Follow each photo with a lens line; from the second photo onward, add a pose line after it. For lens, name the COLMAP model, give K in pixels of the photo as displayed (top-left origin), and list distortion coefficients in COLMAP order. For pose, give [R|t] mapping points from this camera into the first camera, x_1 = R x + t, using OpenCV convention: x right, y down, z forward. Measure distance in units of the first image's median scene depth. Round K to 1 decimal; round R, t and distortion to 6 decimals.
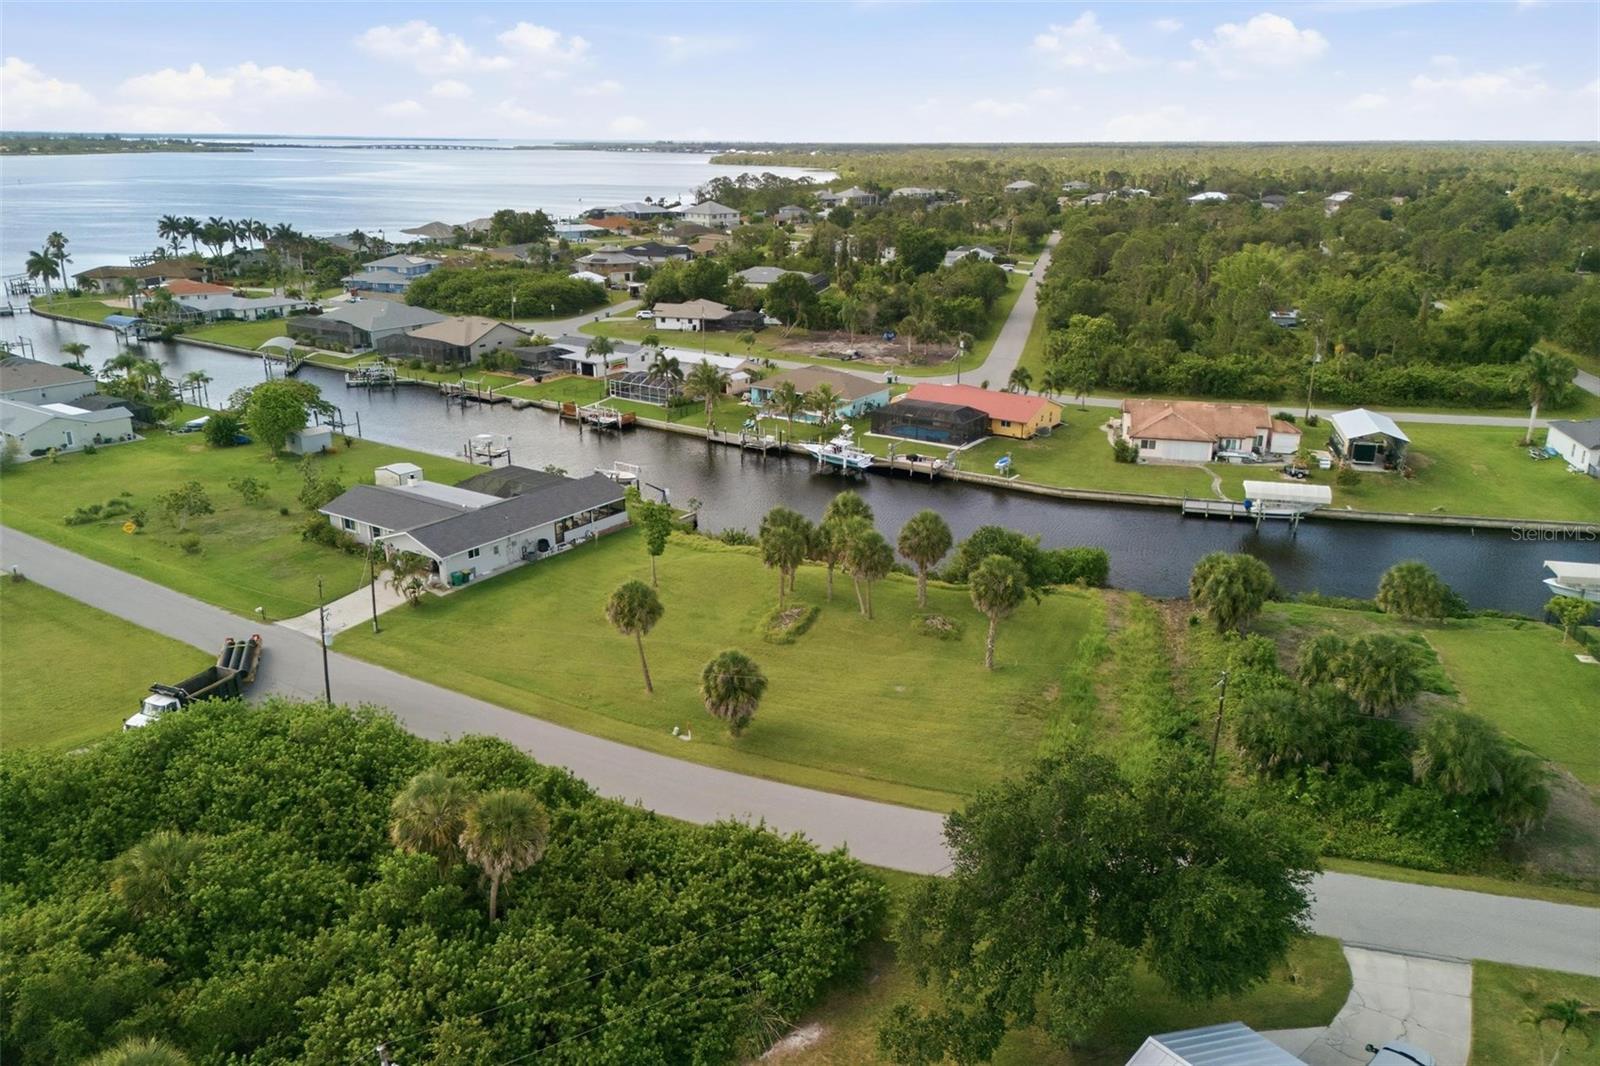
lens RADIAL K [[1155.5, 0, 797.4], [0, 1155.5, 556.6], [0, 0, 1]] dist [0.084143, -0.084732]
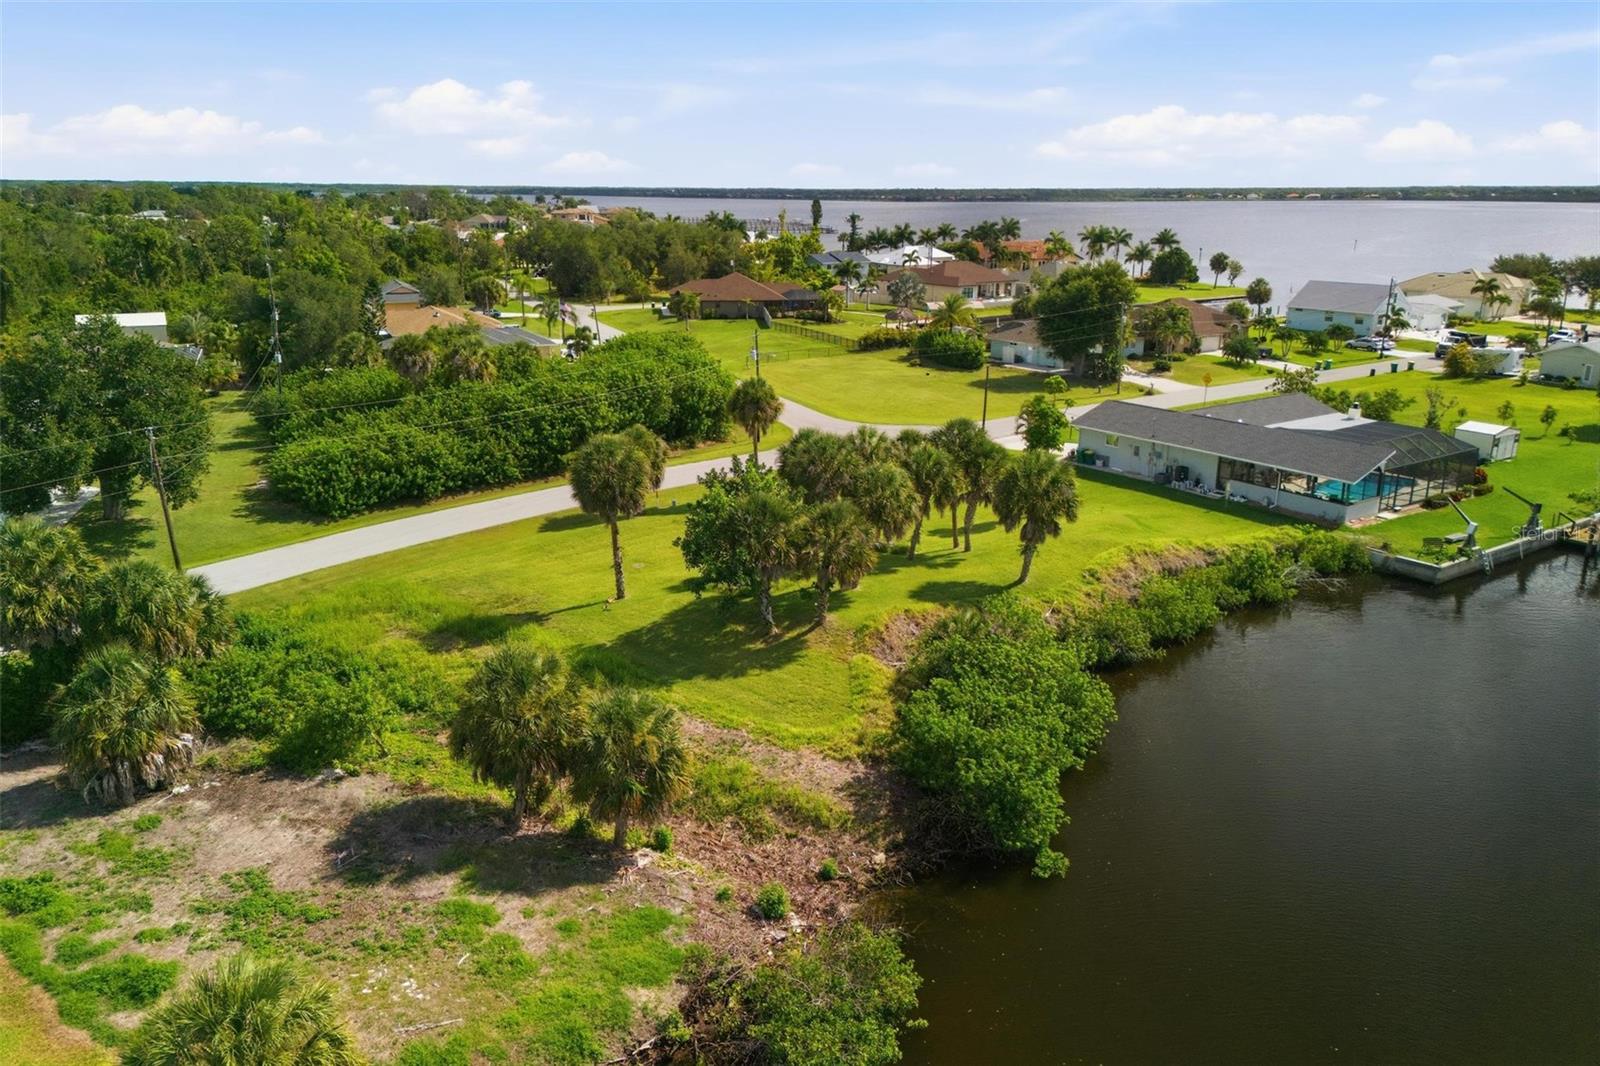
lens RADIAL K [[1160.3, 0, 810.3], [0, 1160.3, 552.7], [0, 0, 1]] dist [0.088498, -0.093339]
pose [[-0.349287, 0.269254, -0.897497, 0.394676], [-0.316538, 0.867611, 0.383478, -0.124720], [0.881931, 0.418036, -0.217816, 0.647302]]
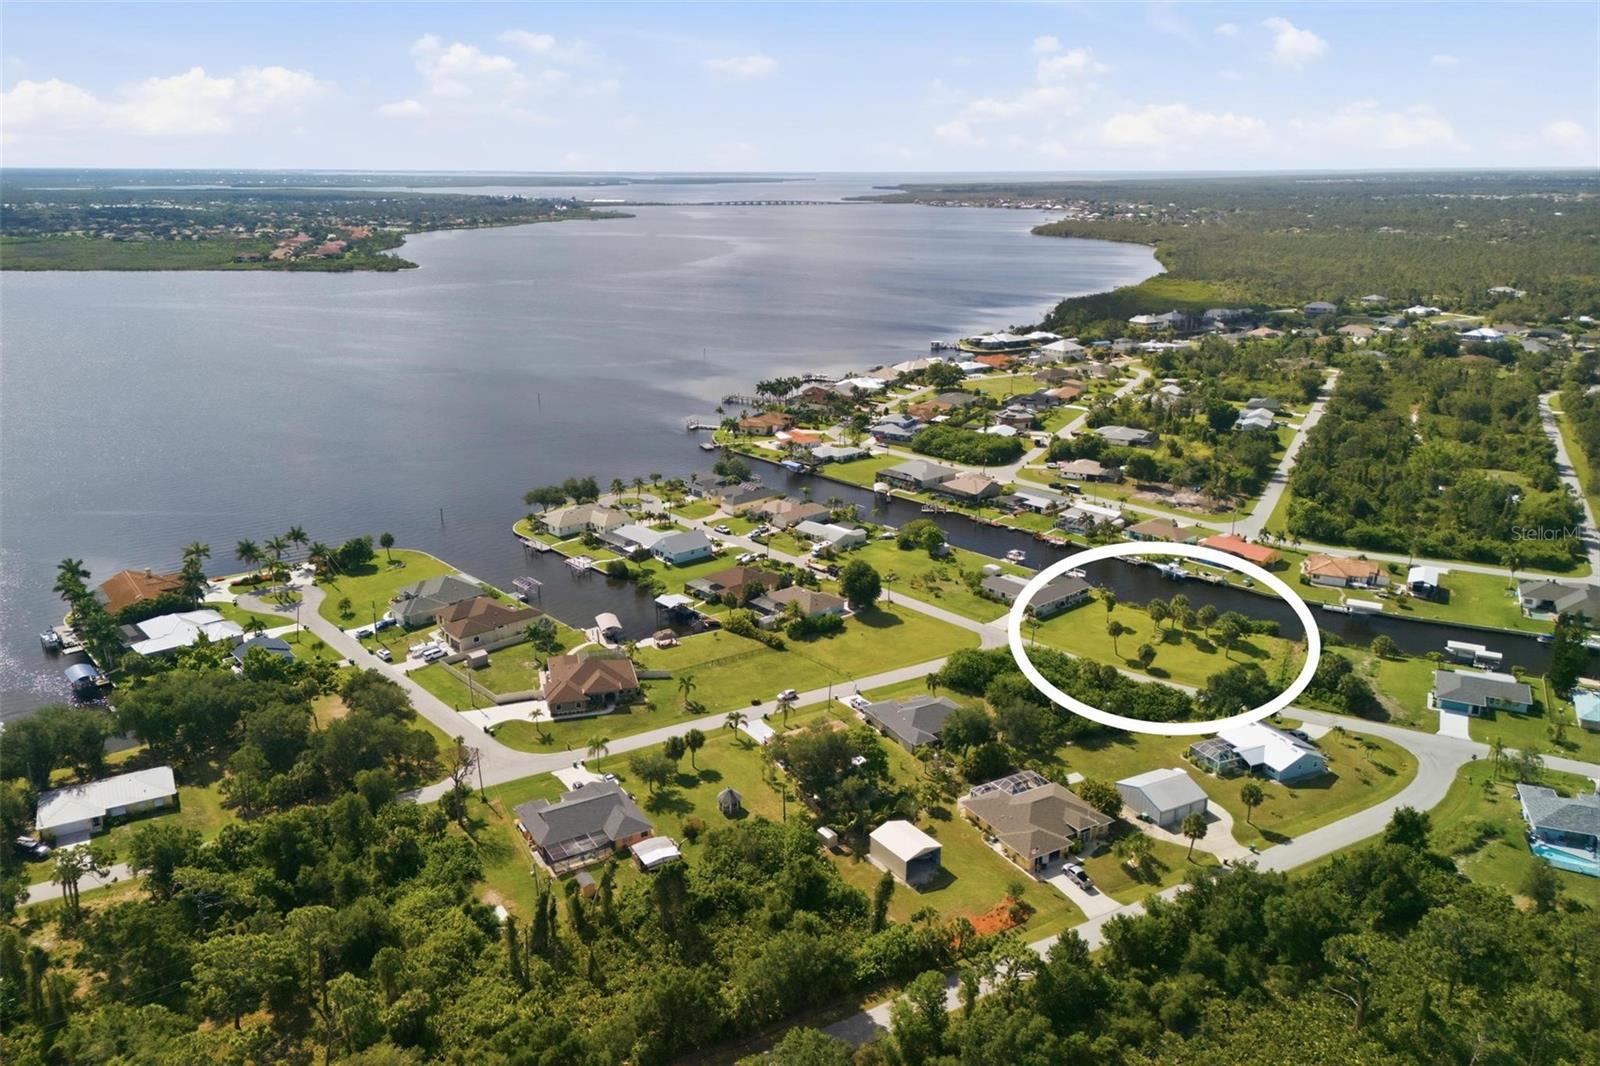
lens RADIAL K [[1155.5, 0, 797.4], [0, 1155.5, 556.6], [0, 0, 1]] dist [0.084143, -0.084732]
pose [[0.969907, 0.067493, -0.233935, -0.130359], [-0.072564, 0.997277, -0.013126, -0.028113], [0.232412, 0.029706, 0.972164, -1.272940]]
